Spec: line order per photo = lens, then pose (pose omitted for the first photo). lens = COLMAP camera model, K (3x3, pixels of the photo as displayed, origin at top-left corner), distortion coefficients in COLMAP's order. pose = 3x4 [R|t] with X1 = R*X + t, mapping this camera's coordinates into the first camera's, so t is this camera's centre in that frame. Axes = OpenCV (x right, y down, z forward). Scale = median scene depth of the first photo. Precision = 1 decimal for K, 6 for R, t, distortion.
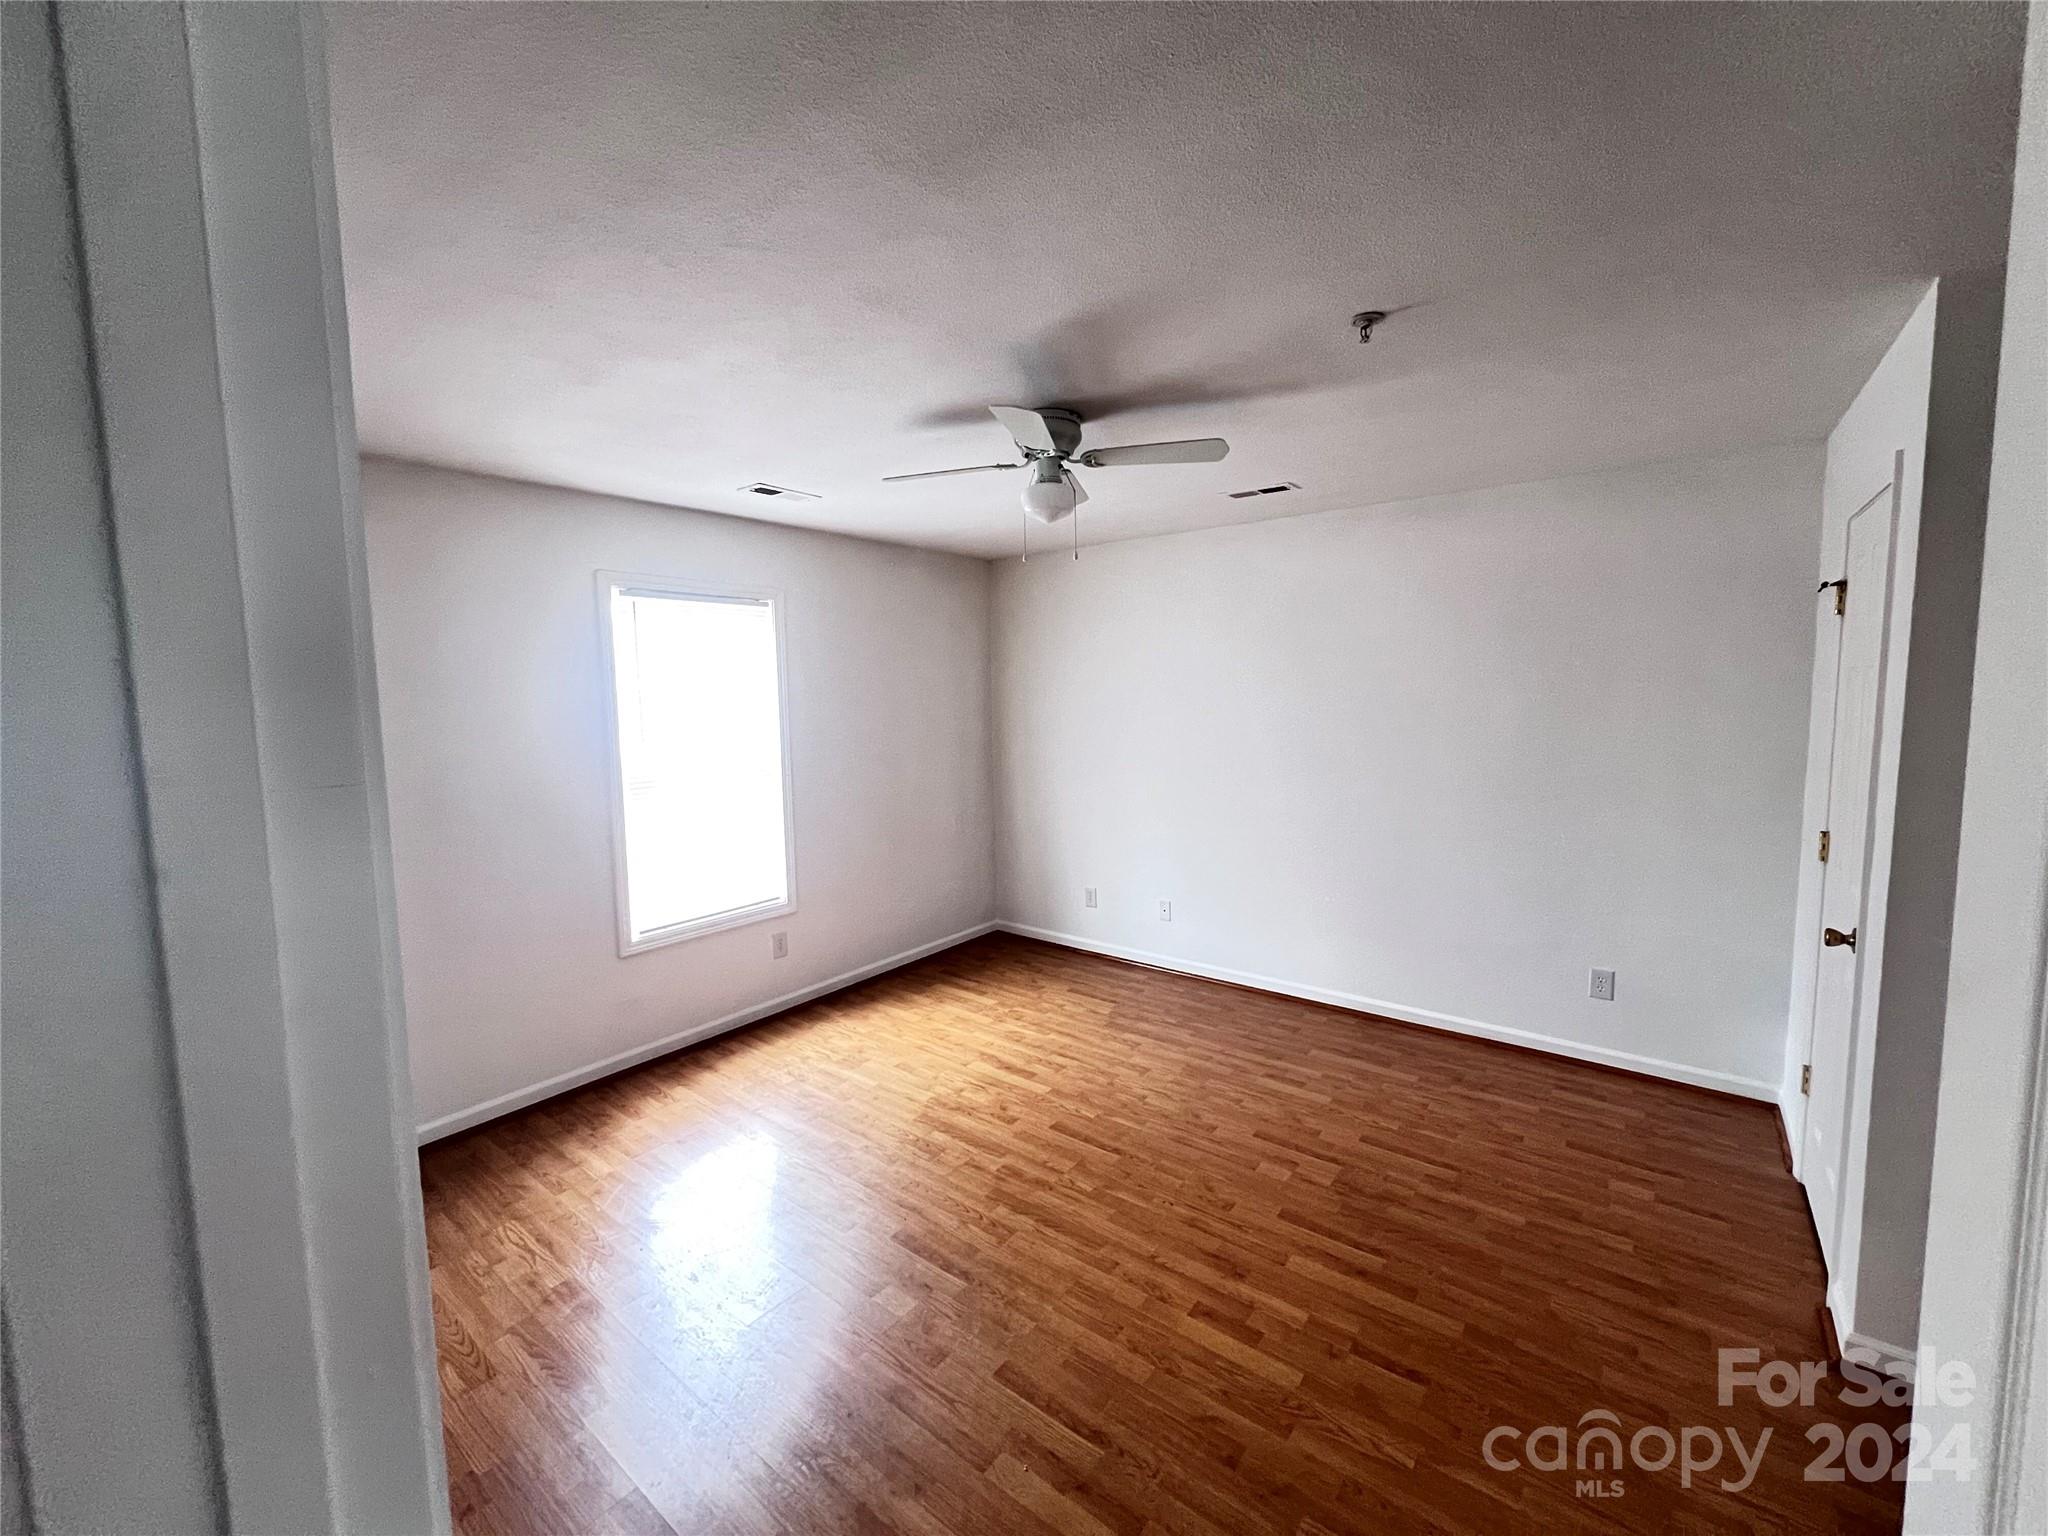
lens RADIAL K [[822.3, 0, 1024.0], [0, 822.3, 768.0], [0, 0, 1]] dist [-0.000095, 0.000010]
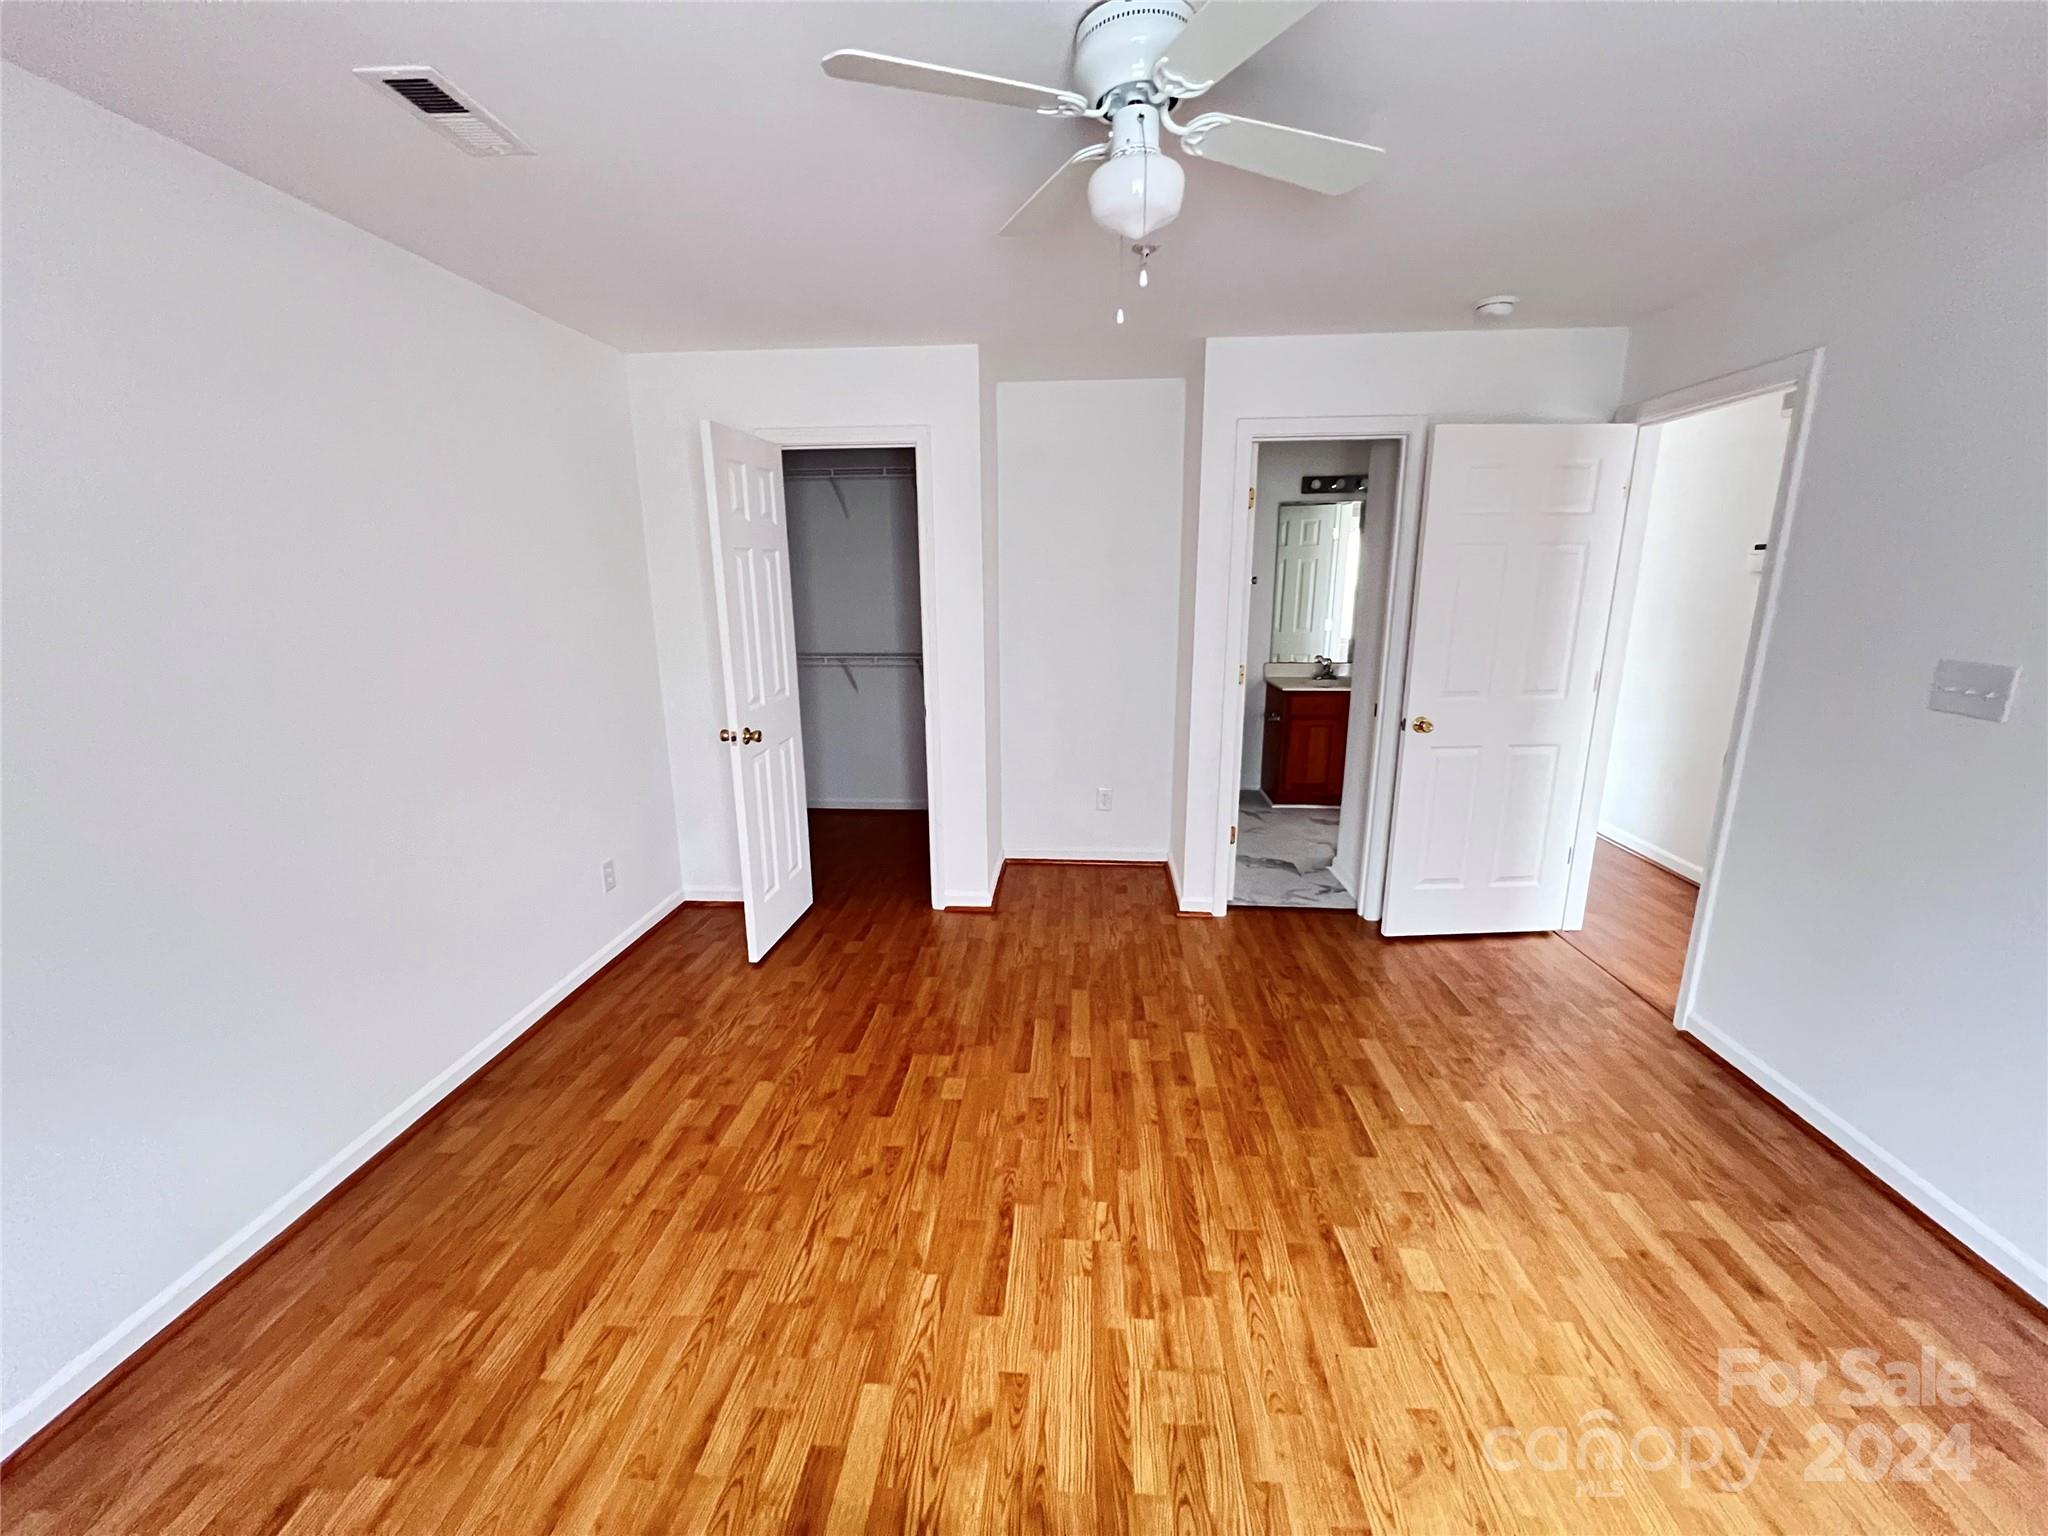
lens RADIAL K [[817.7, 0, 1021.4], [0, 817.7, 764.7], [0, 0, 1]] dist [-0.001085, -0.000145]
pose [[-0.559461, -0.168480, 0.811553, -0.426310], [0.096746, 0.959157, 0.265817, -0.093235], [-0.823191, 0.227229, -0.520311, 1.355690]]
